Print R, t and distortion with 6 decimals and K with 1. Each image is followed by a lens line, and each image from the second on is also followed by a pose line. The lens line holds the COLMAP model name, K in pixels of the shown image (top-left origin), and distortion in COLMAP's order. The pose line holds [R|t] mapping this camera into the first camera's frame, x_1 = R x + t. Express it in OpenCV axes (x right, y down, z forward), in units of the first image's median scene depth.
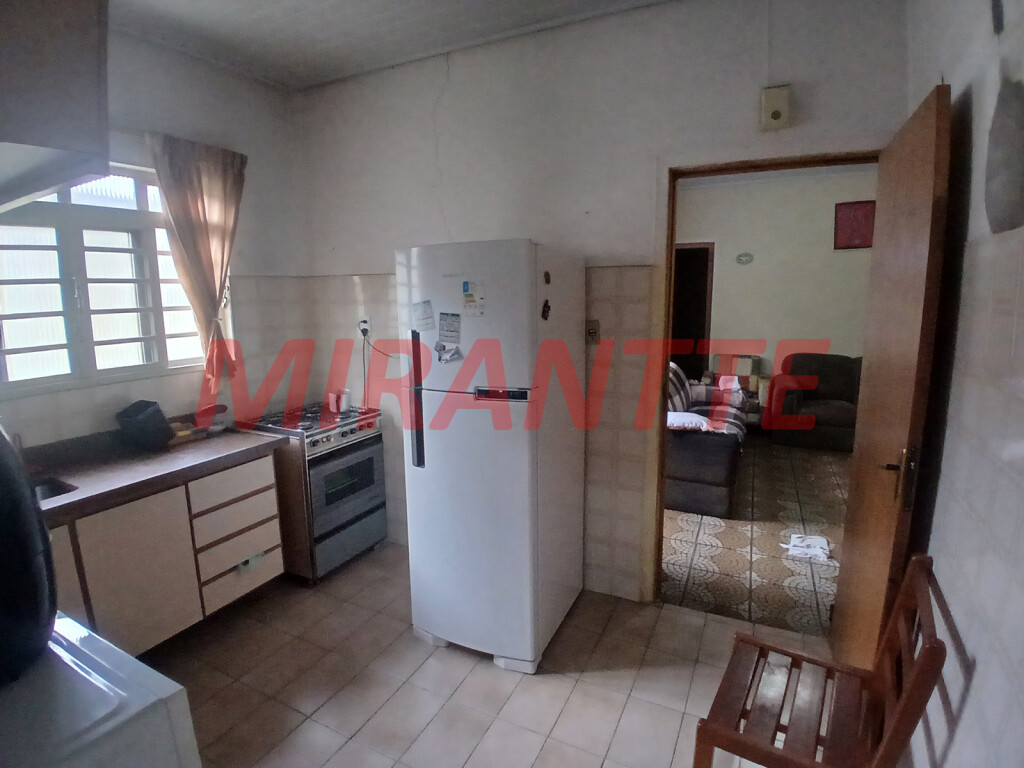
lens RADIAL K [[511.4, 0, 513.2], [0, 511.4, 380.2], [0, 0, 1]] dist [-0.013851, 0.000129]
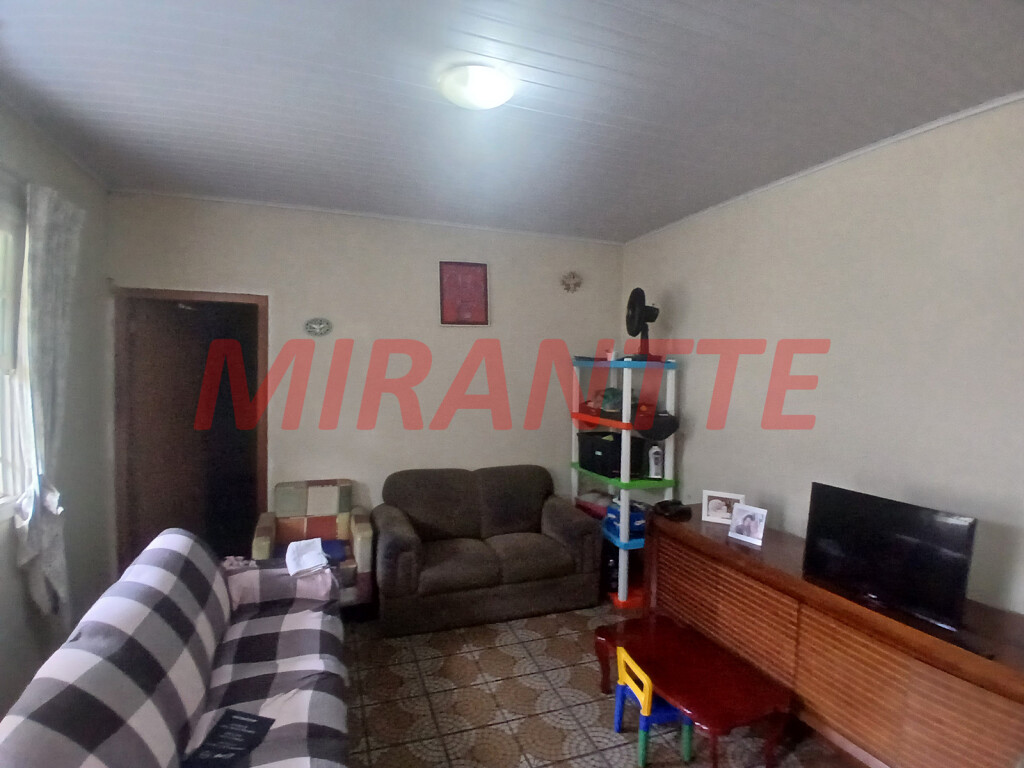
lens RADIAL K [[511.4, 0, 516.8], [0, 511.4, 383.1], [0, 0, 1]] dist [-0.013851, 0.000129]
pose [[0.691231, -0.000758, 0.722633, 0.185608], [0.087543, 0.992722, -0.082698, -0.105724], [-0.717311, 0.120425, 0.686267, 0.440139]]
